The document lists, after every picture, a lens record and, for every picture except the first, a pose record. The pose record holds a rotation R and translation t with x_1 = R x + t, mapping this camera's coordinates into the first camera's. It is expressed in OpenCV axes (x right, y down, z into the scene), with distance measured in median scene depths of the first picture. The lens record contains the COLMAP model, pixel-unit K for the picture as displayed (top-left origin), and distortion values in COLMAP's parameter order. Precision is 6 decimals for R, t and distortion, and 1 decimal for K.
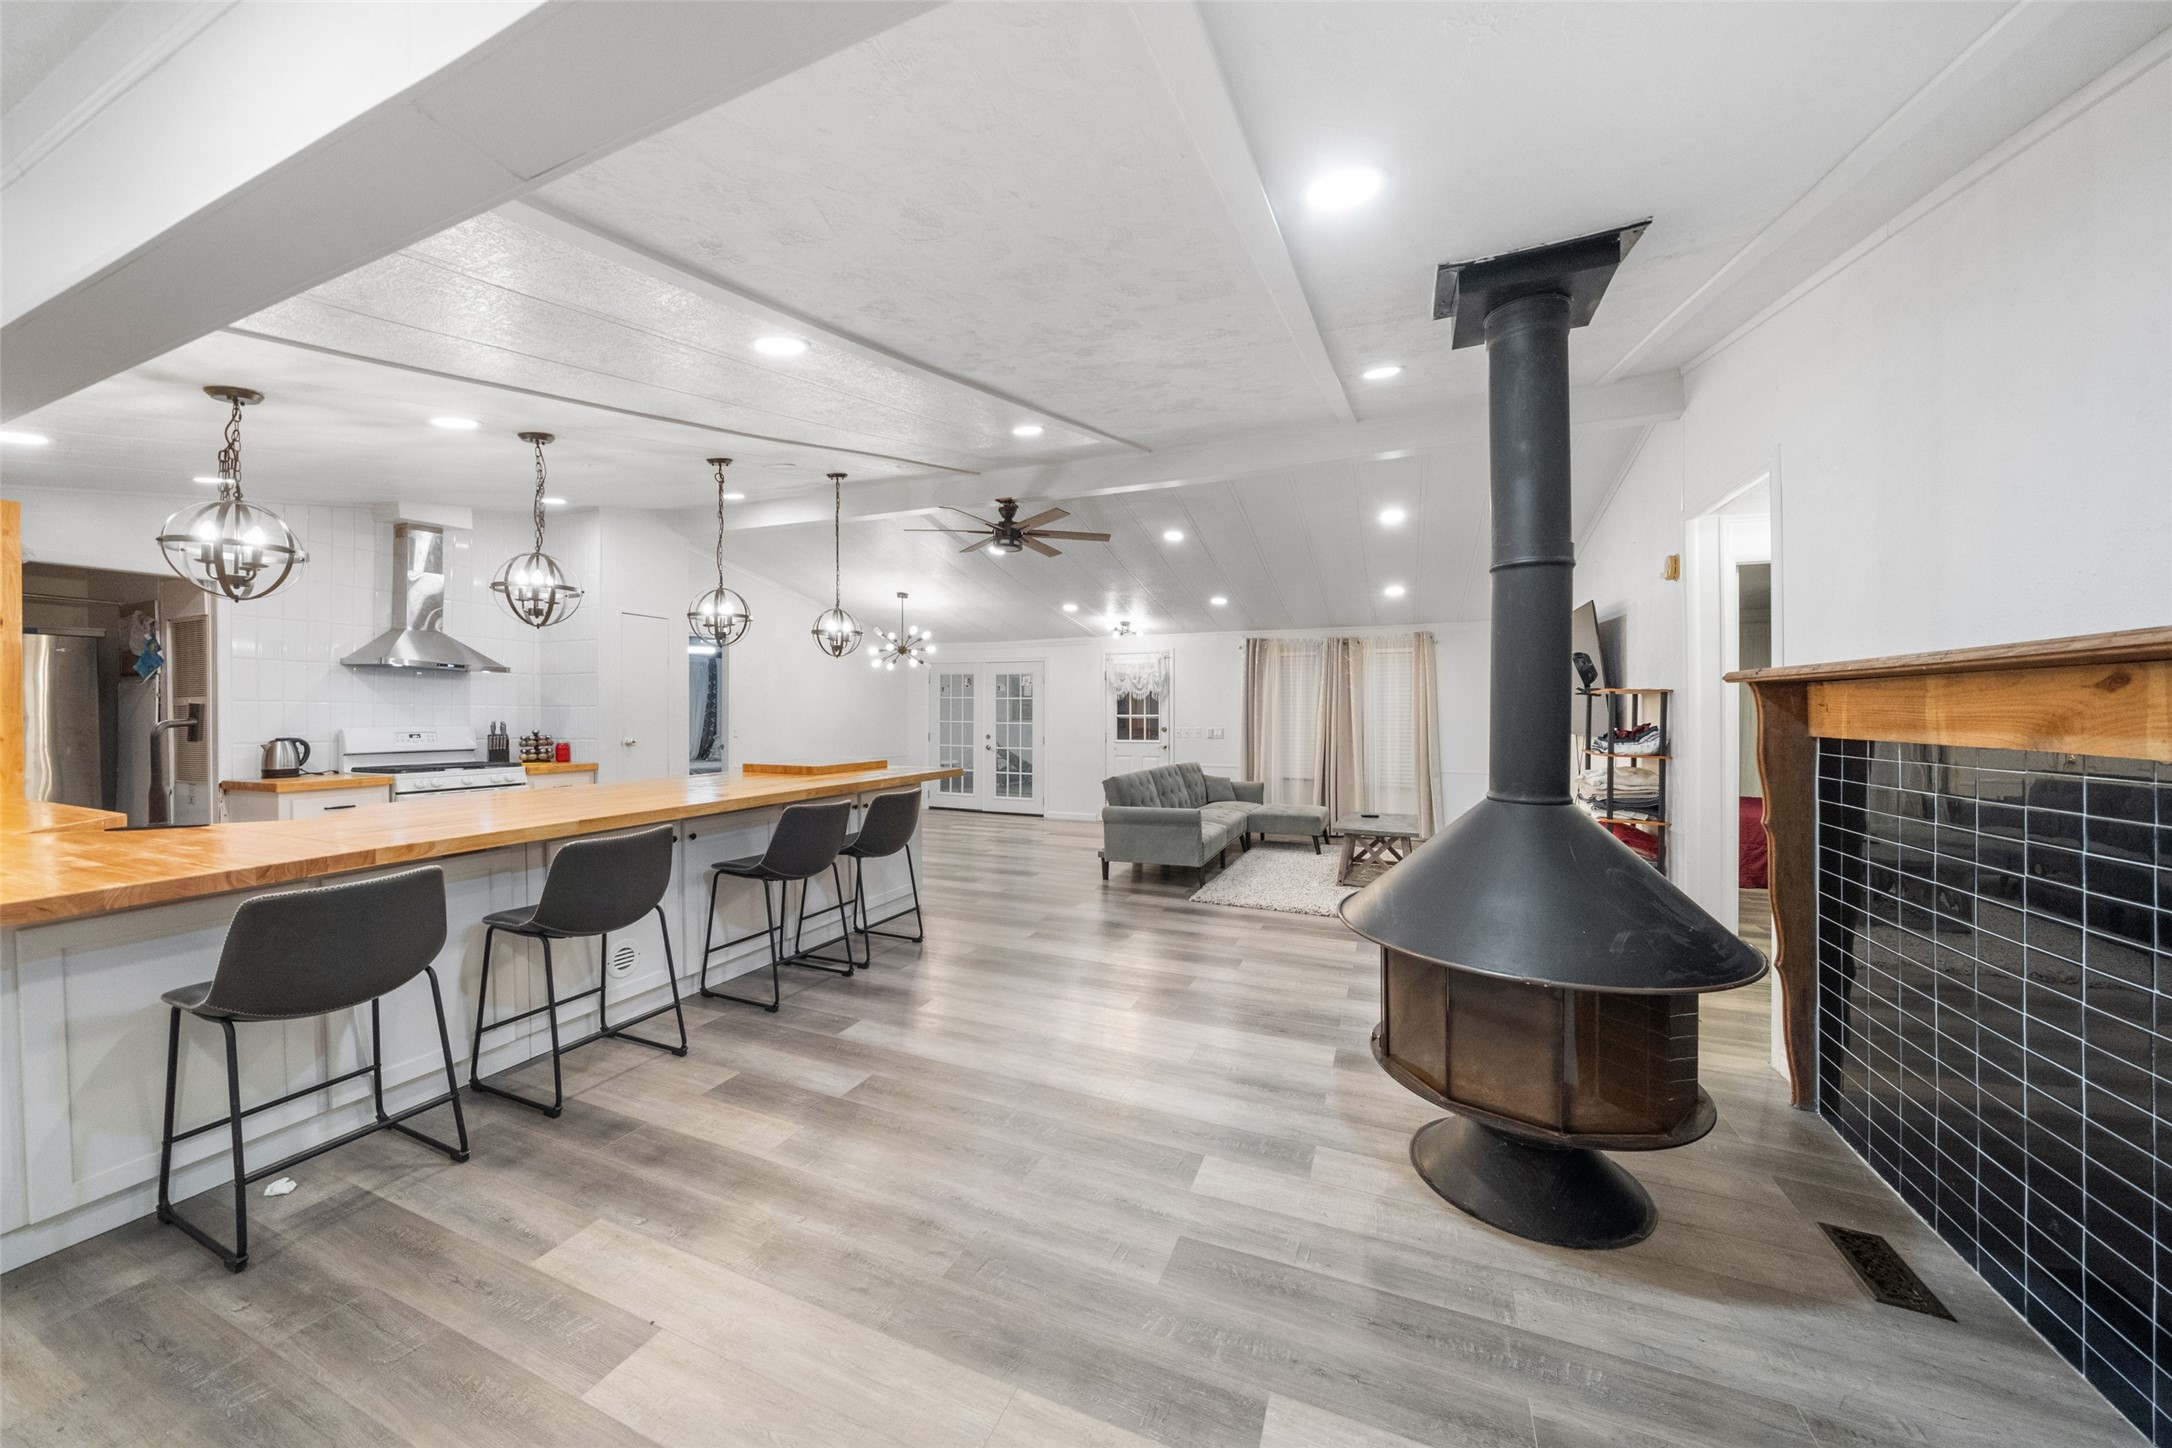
lens RADIAL K [[757.1, 0, 1085.7], [0, 757.1, 713.9], [0, 0, 1]] dist [-0.007596, 0.000196]
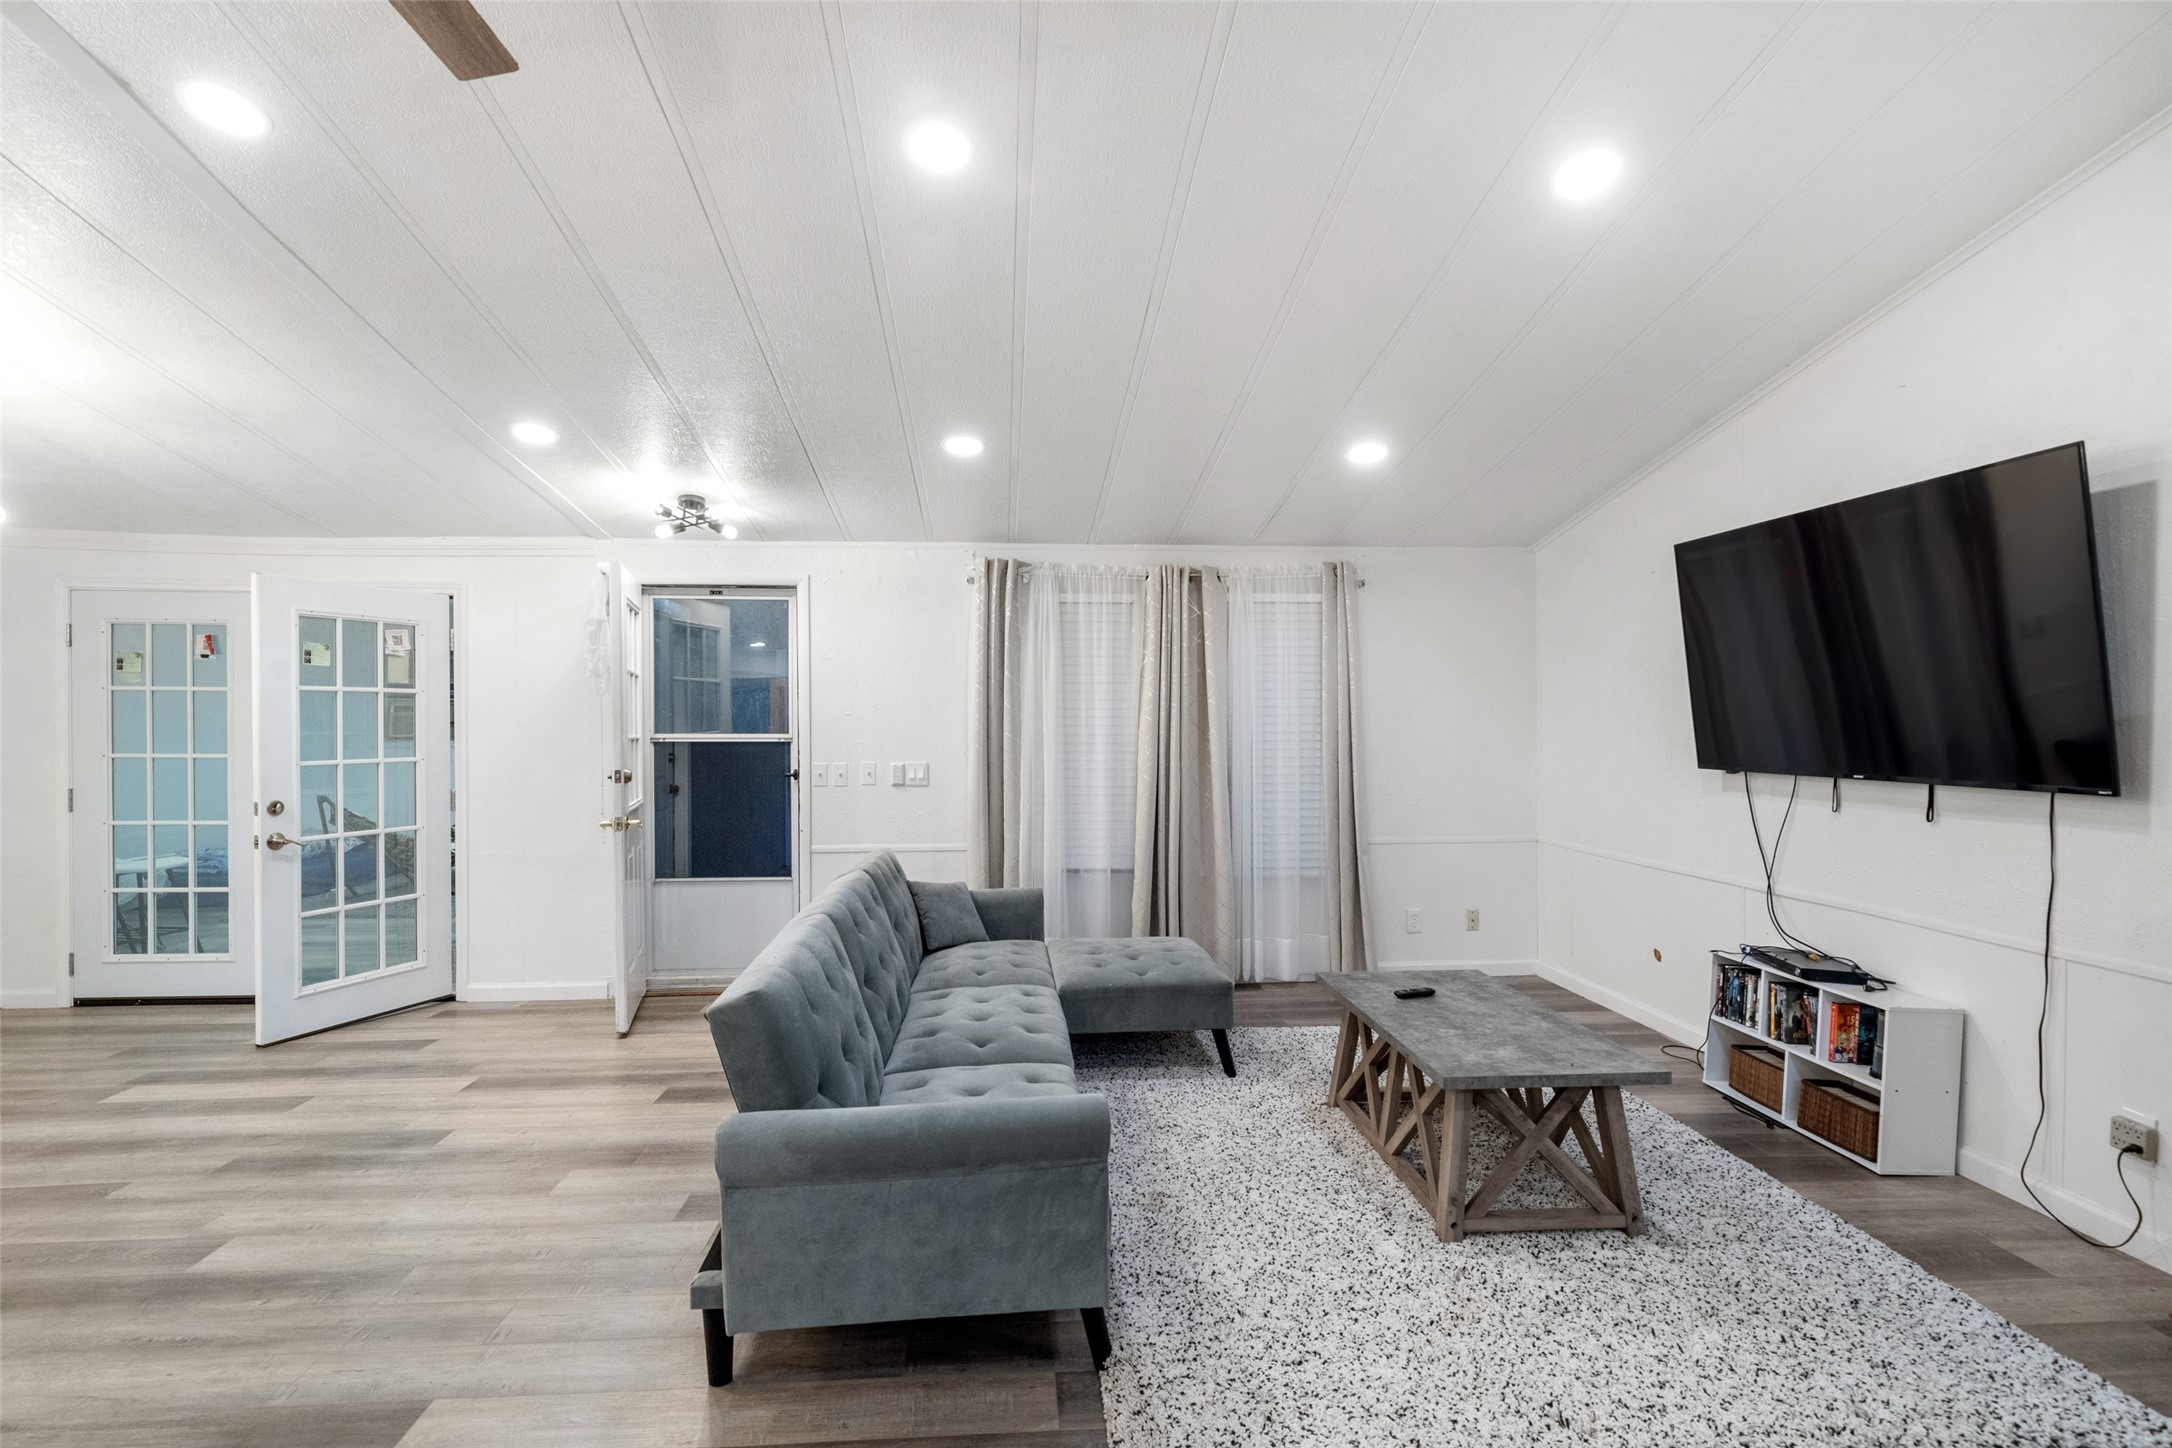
lens RADIAL K [[1047.7, 0, 1086.6], [0, 1047.7, 733.9], [0, 0, 1]] dist [-0.002536, 0.001574]
pose [[0.886001, -0.009150, 0.463594, -0.028915], [0.003567, 0.999910, 0.012918, -0.008427], [-0.463670, -0.009791, 0.885954, 0.662052]]
